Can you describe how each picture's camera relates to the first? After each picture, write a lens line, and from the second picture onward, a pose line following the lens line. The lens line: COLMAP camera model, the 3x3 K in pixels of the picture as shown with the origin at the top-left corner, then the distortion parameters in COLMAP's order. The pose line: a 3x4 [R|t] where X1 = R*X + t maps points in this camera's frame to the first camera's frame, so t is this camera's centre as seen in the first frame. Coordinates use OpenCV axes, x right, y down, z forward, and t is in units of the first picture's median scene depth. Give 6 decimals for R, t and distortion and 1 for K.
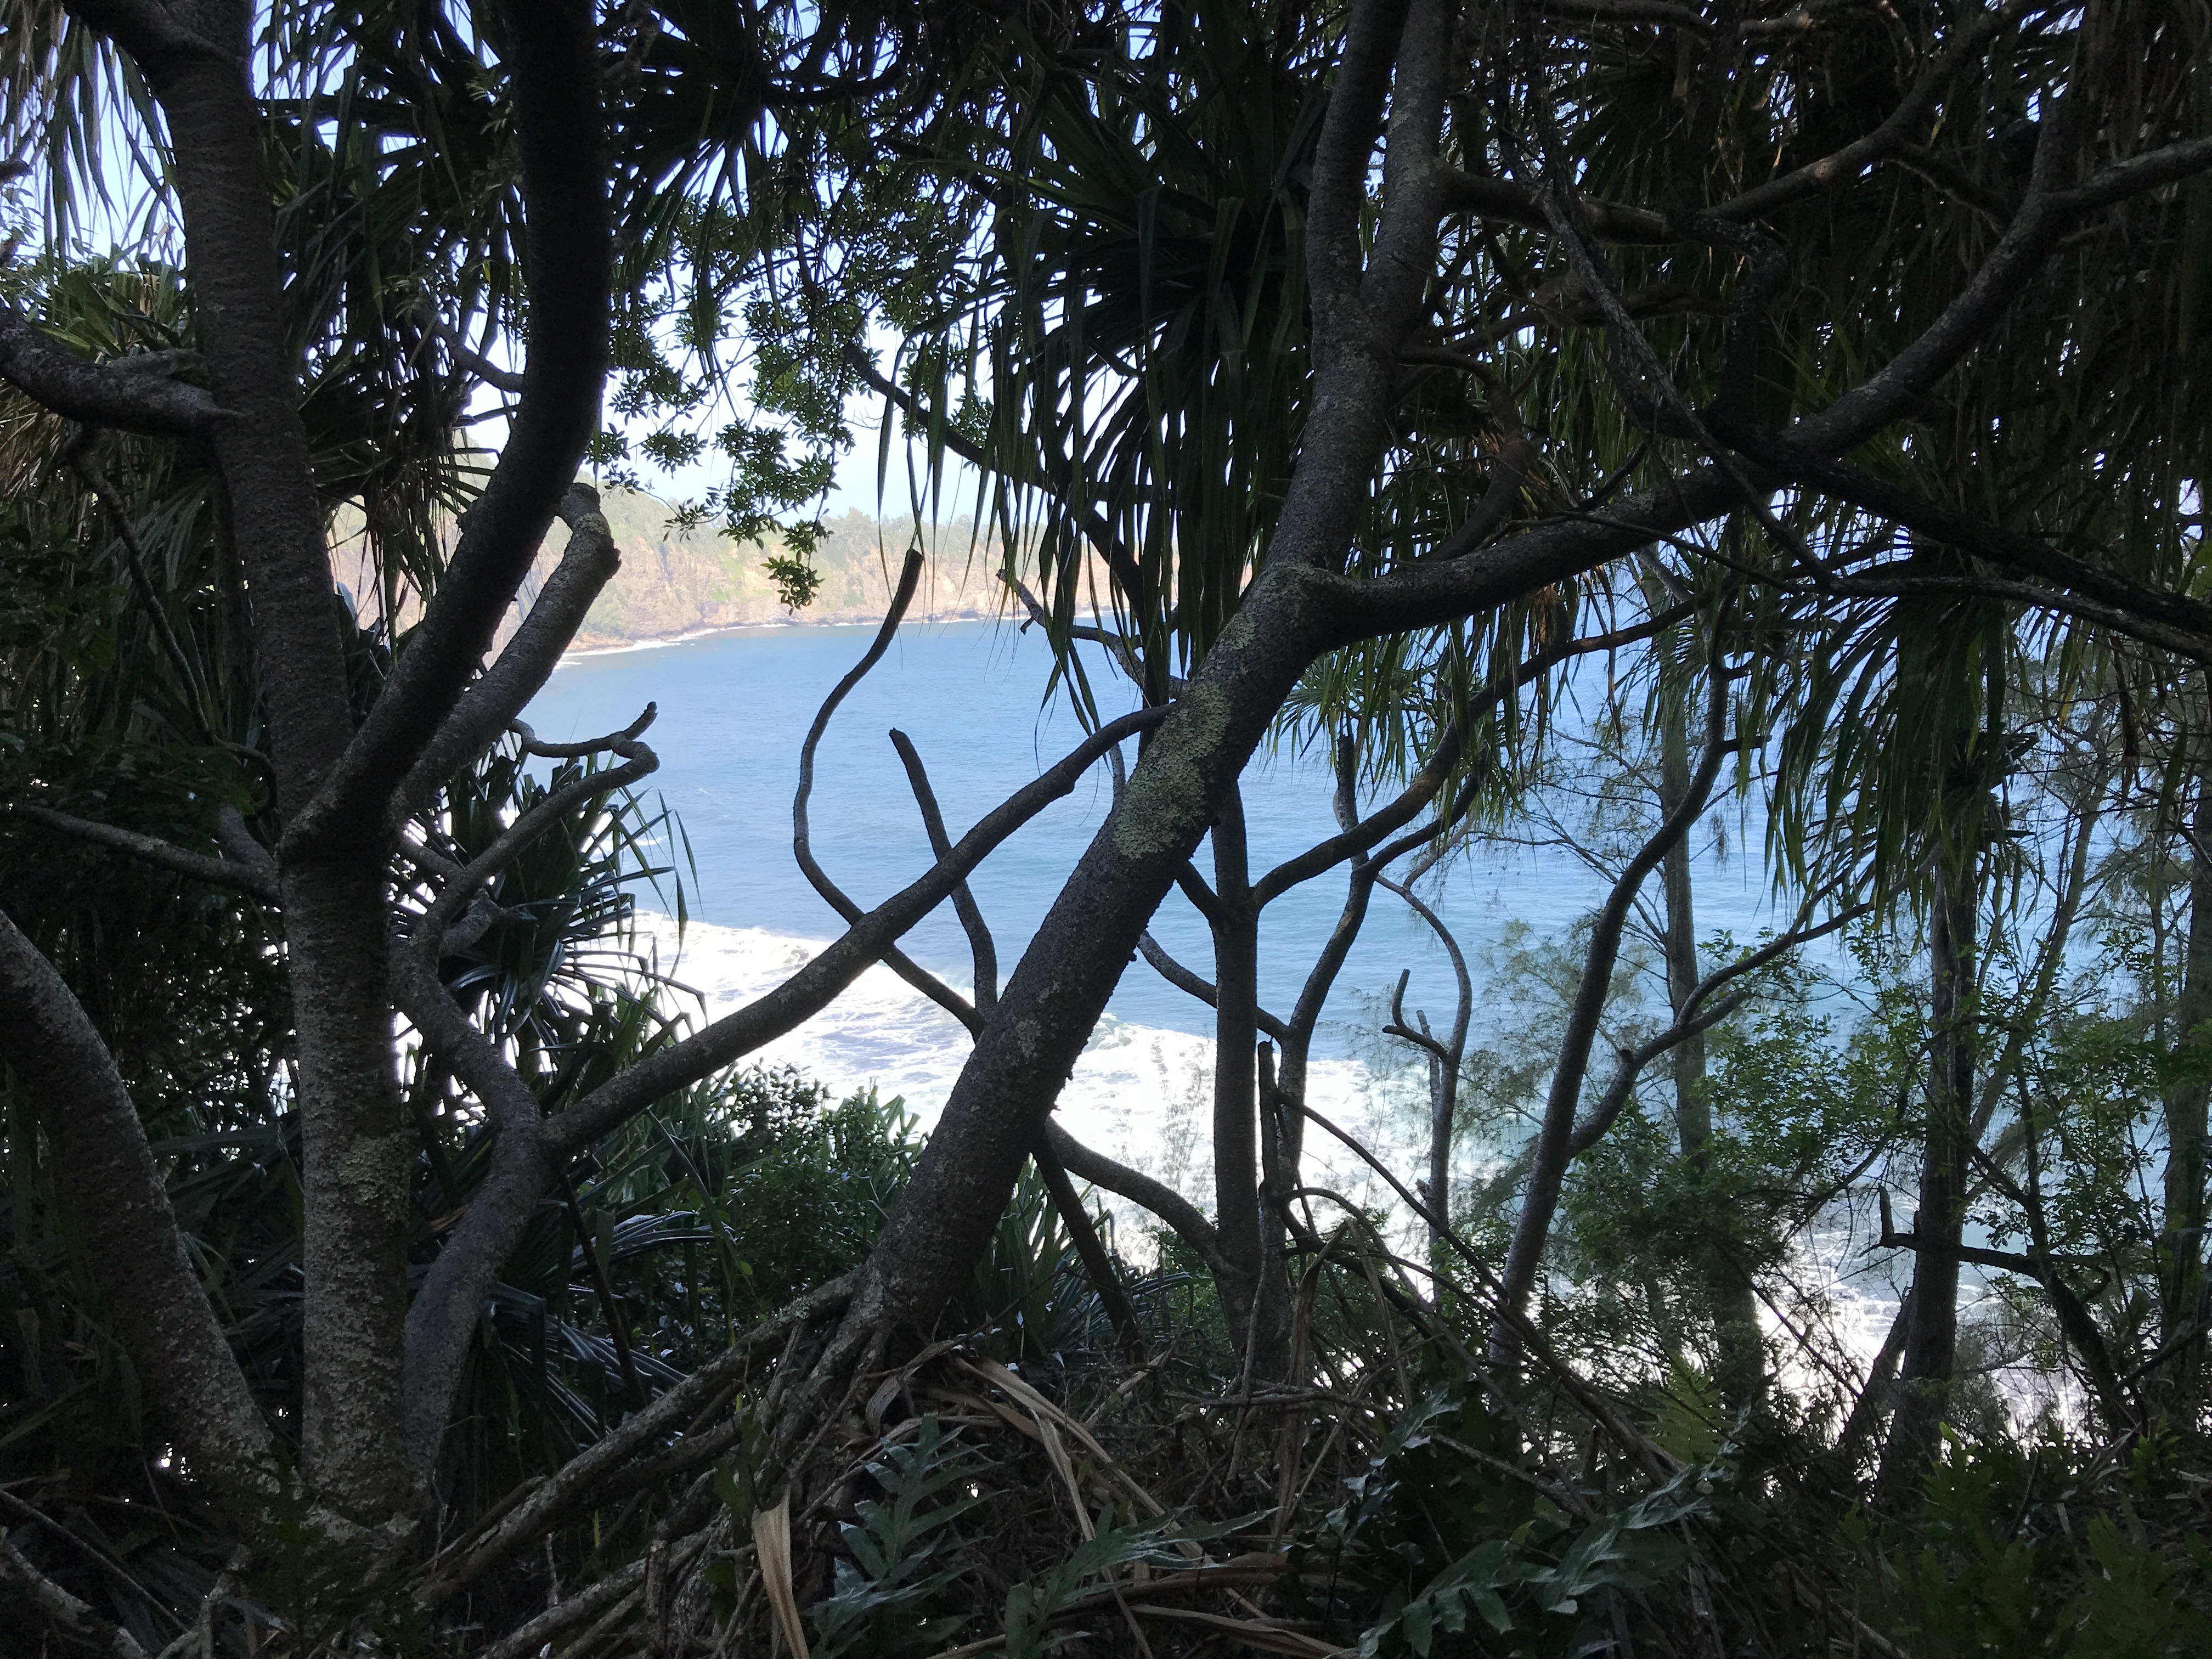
lens RADIAL K [[1839.3, 0, 1103.7], [0, 1839.3, 833.7], [0, 0, 1]] dist [0.043260, -0.022095]
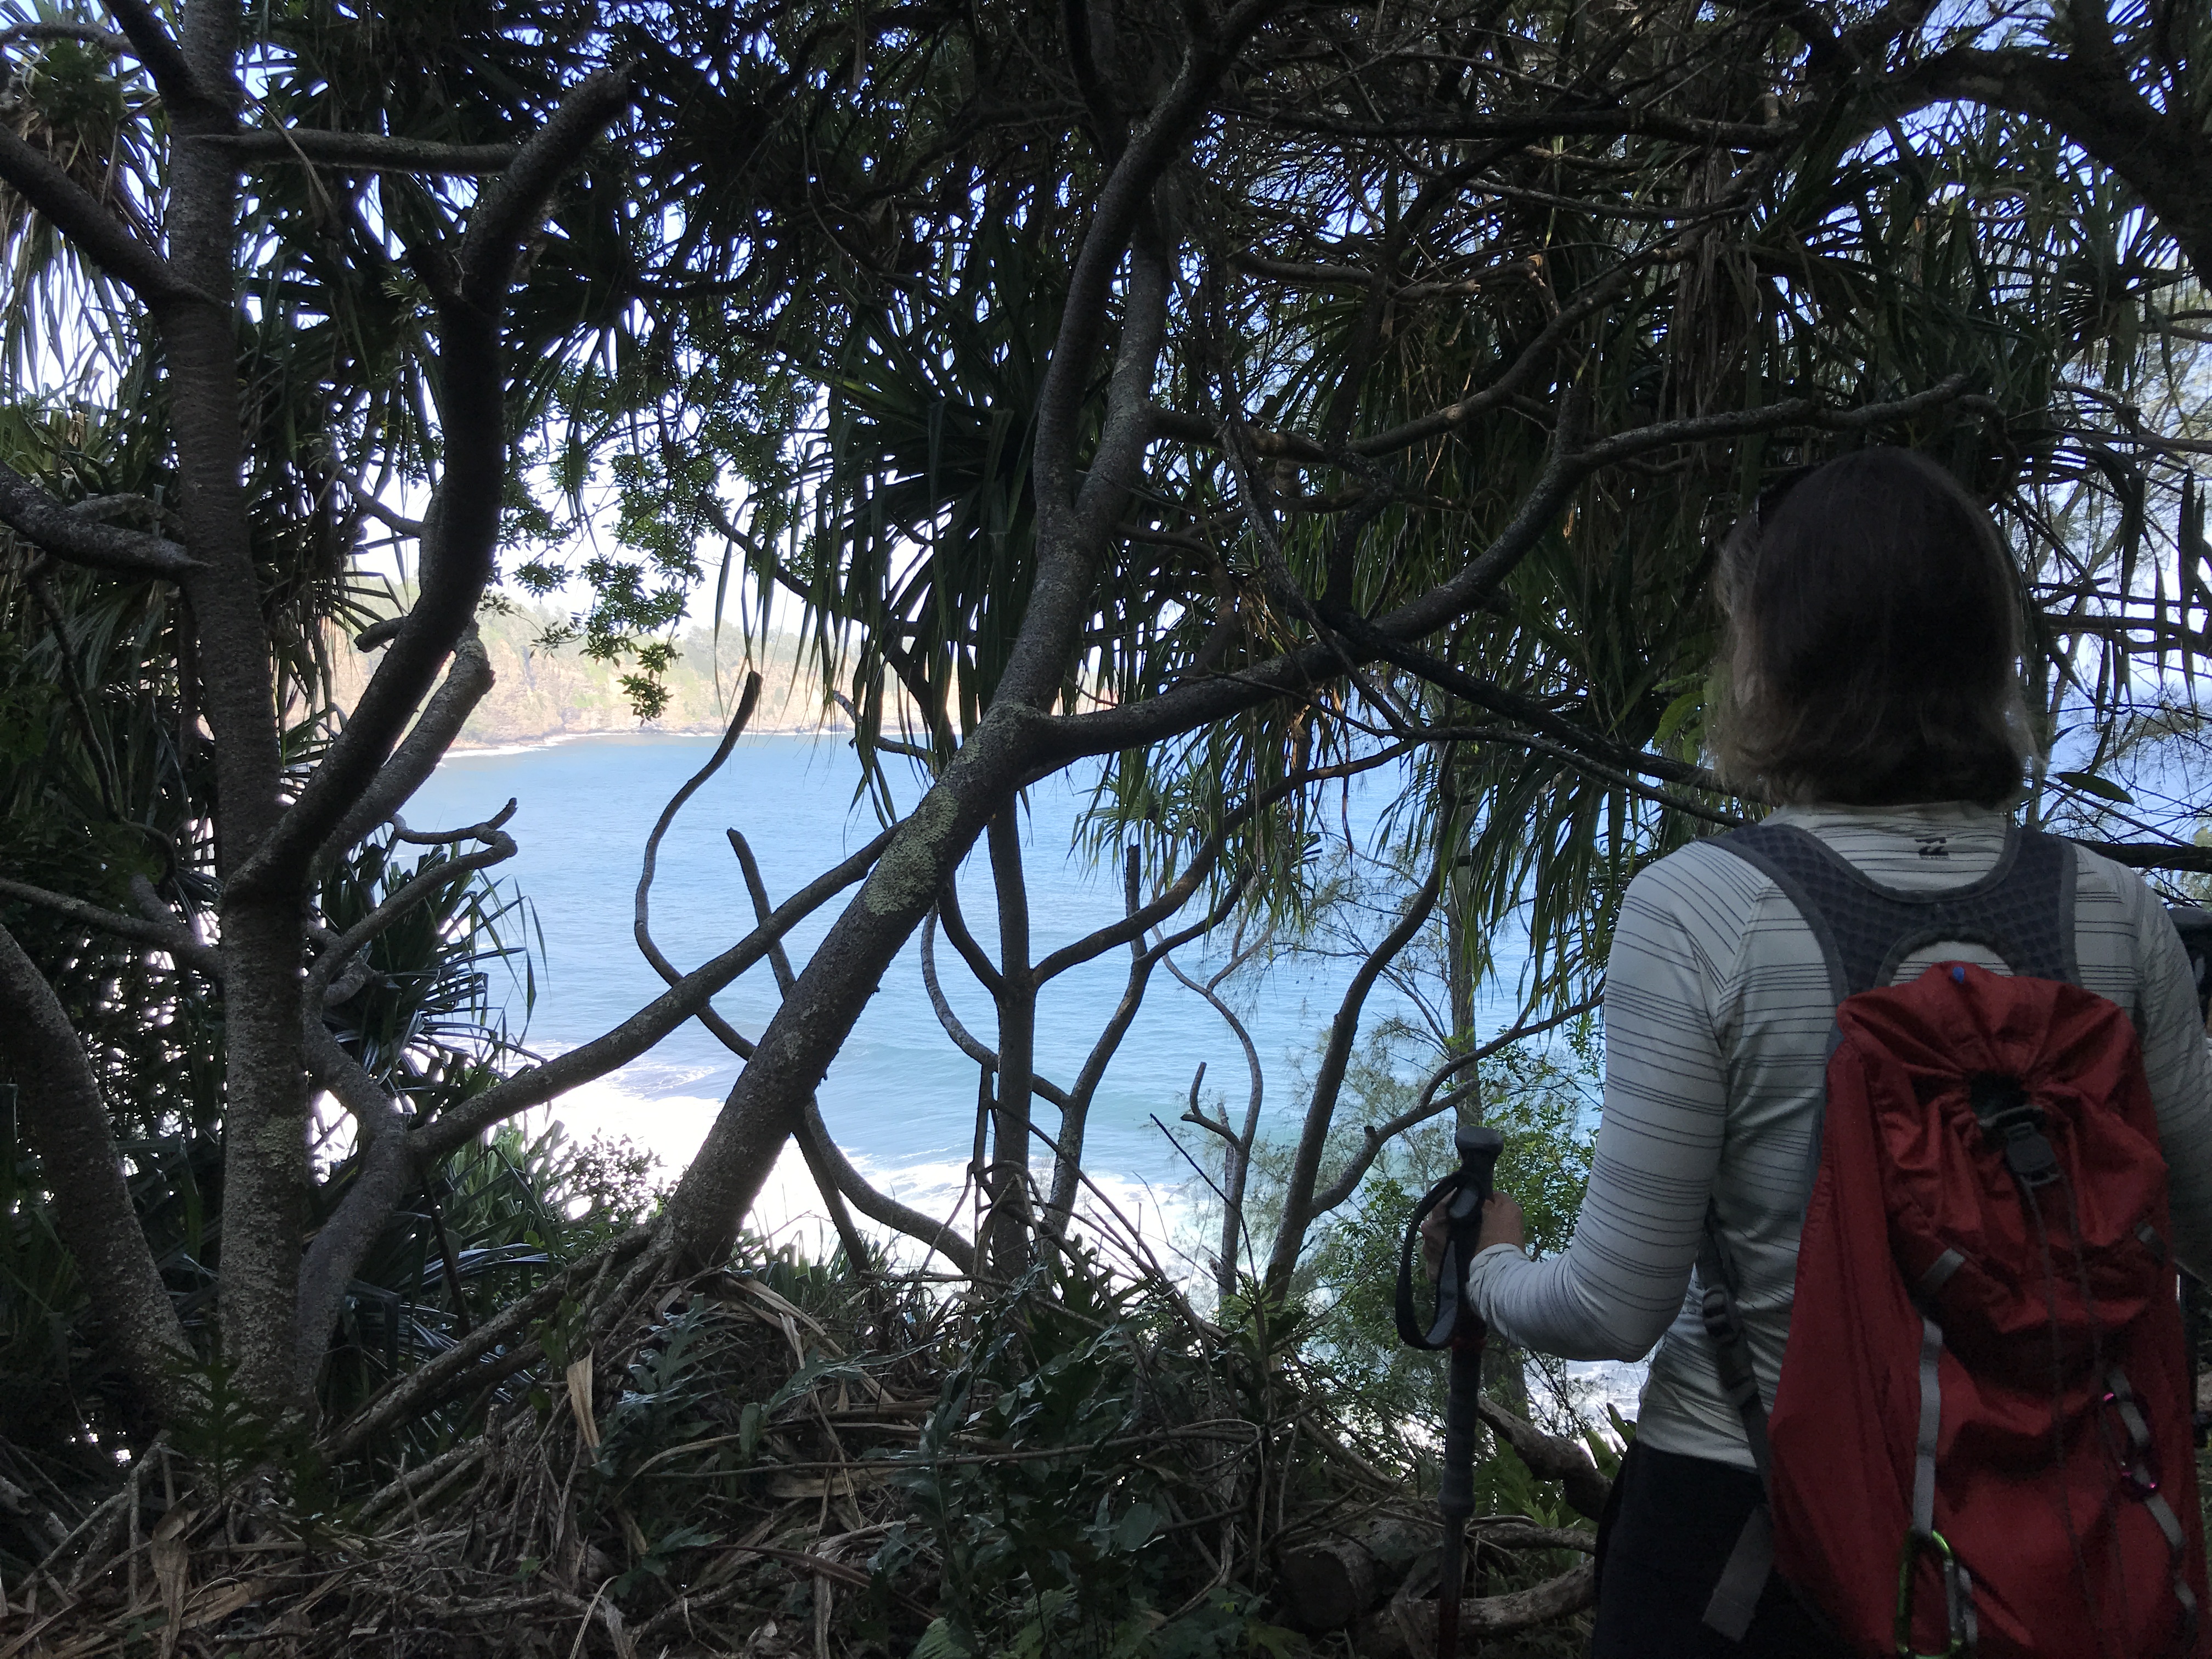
lens RADIAL K [[1839.3, 0, 1112.0], [0, 1839.3, 822.6], [0, 0, 1]] dist [0.043260, -0.022095]
pose [[0.996721, 0.026881, 0.076317, 0.037029], [-0.021438, 0.997227, -0.071263, 0.017128], [-0.078021, 0.069394, 0.994534, -0.162322]]
